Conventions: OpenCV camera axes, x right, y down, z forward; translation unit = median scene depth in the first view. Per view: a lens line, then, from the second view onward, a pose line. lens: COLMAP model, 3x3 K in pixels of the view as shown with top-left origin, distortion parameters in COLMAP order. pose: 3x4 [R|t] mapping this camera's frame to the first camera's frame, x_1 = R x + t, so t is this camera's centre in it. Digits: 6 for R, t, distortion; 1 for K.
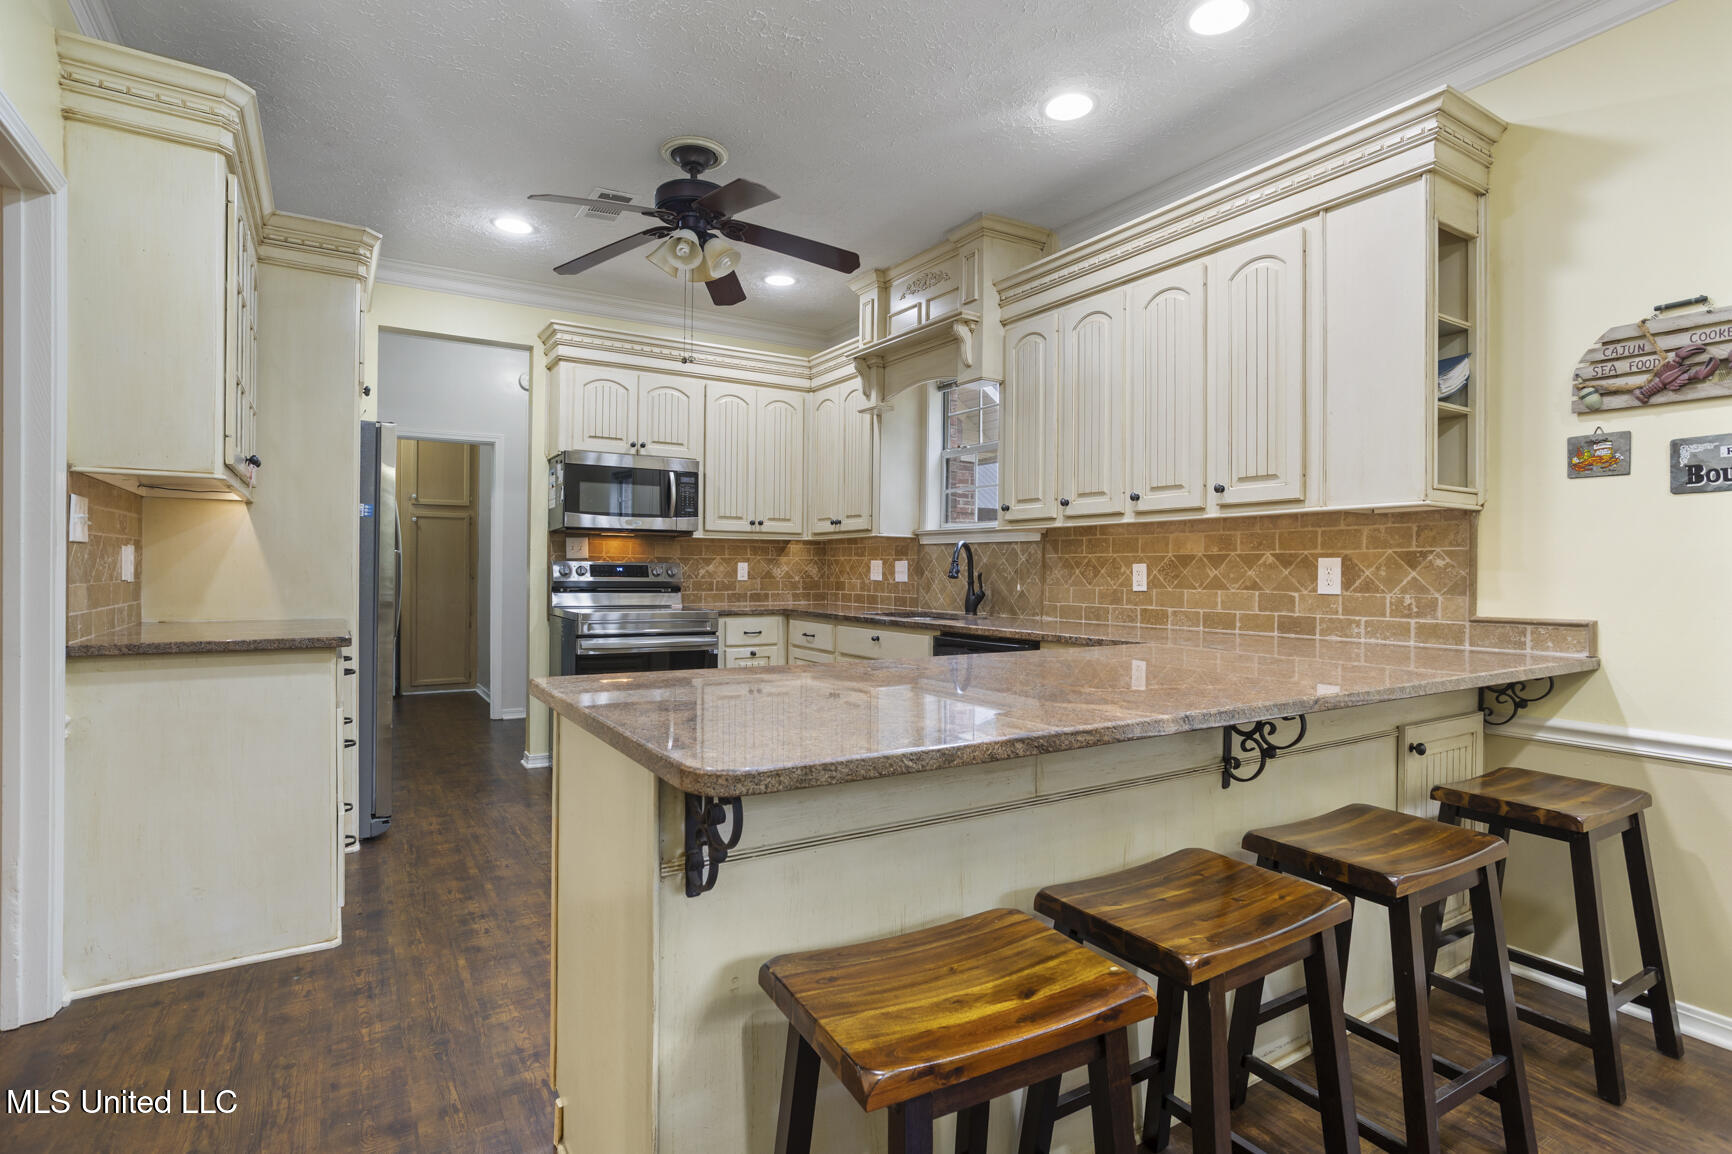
lens RADIAL K [[856.3, 0, 831.5], [0, 856.3, 569.3], [0, 0, 1]] dist [-0.041572, 0.024723]
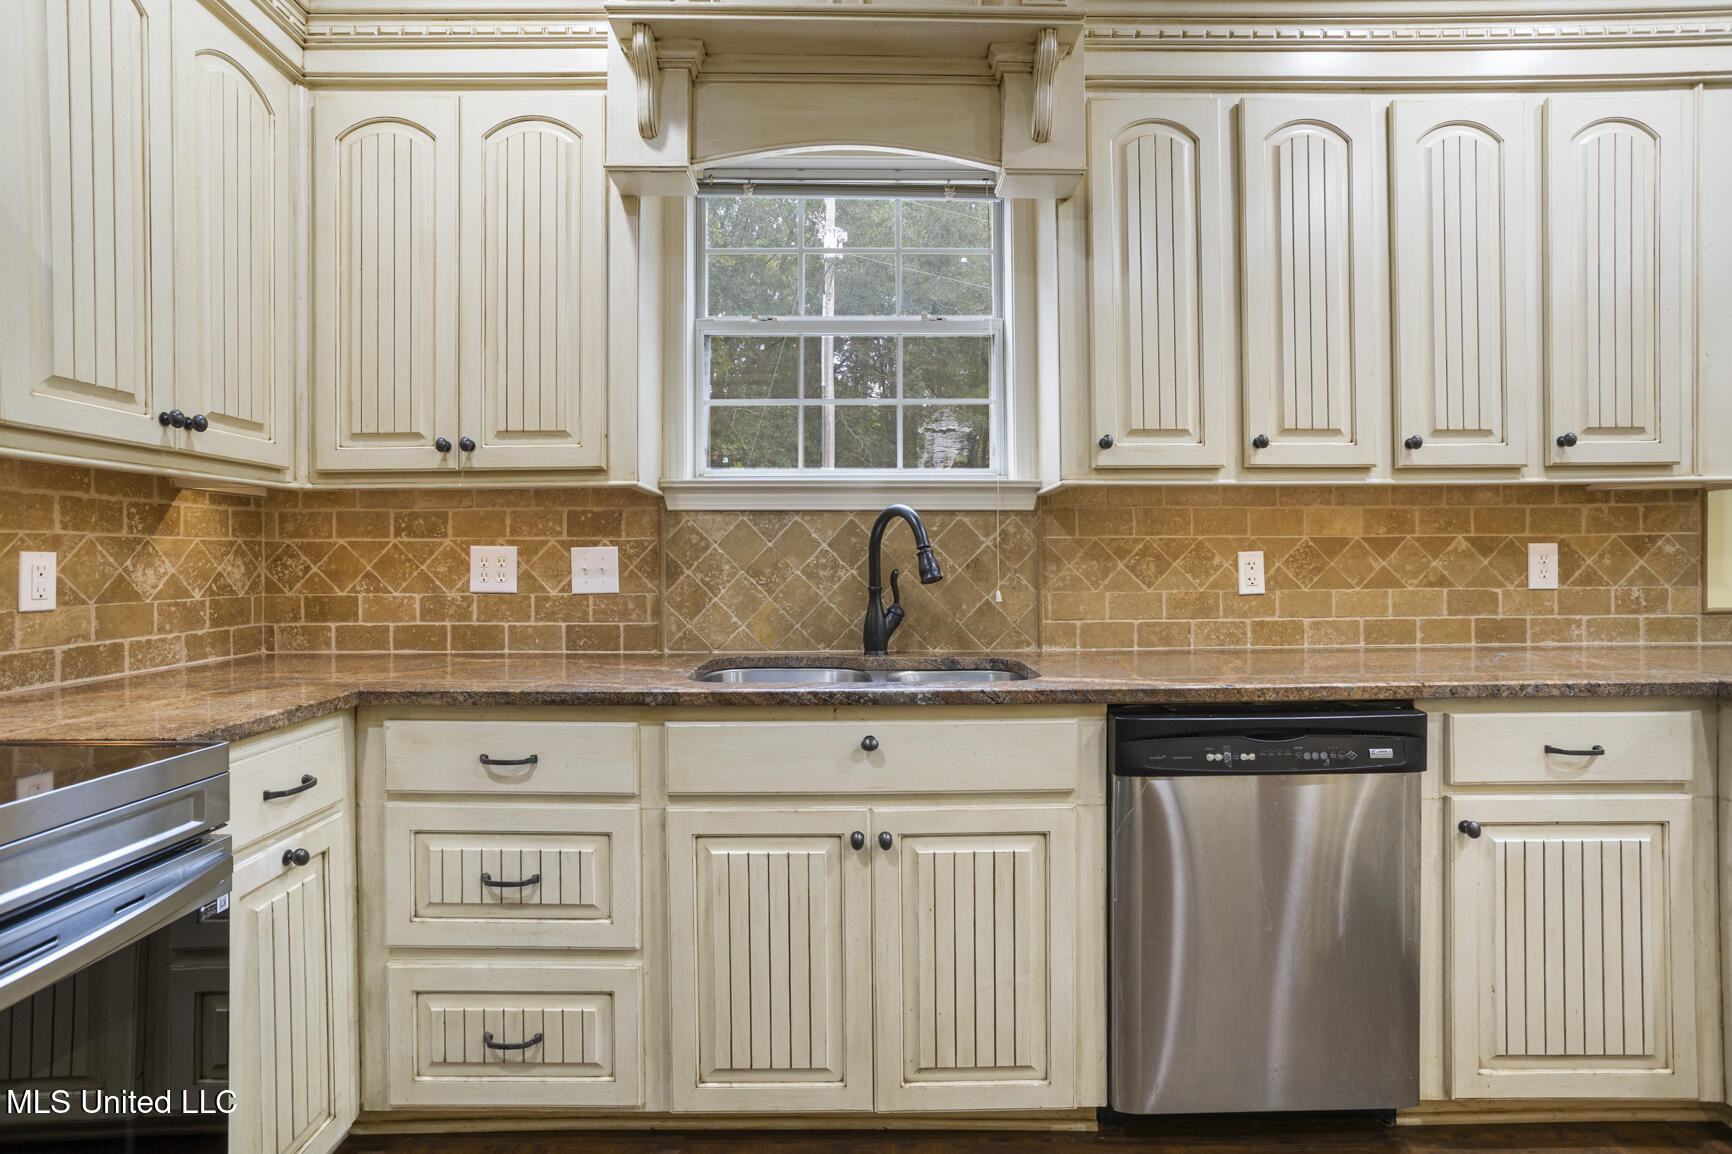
lens RADIAL K [[856.3, 0, 860.5], [0, 856.3, 562.1], [0, 0, 1]] dist [-0.041572, 0.024723]
pose [[0.497451, -0.012165, 0.867407, -0.429536], [0.008385, 0.999922, 0.009215, -0.008672], [-0.867451, 0.002690, 0.497514, 1.204299]]
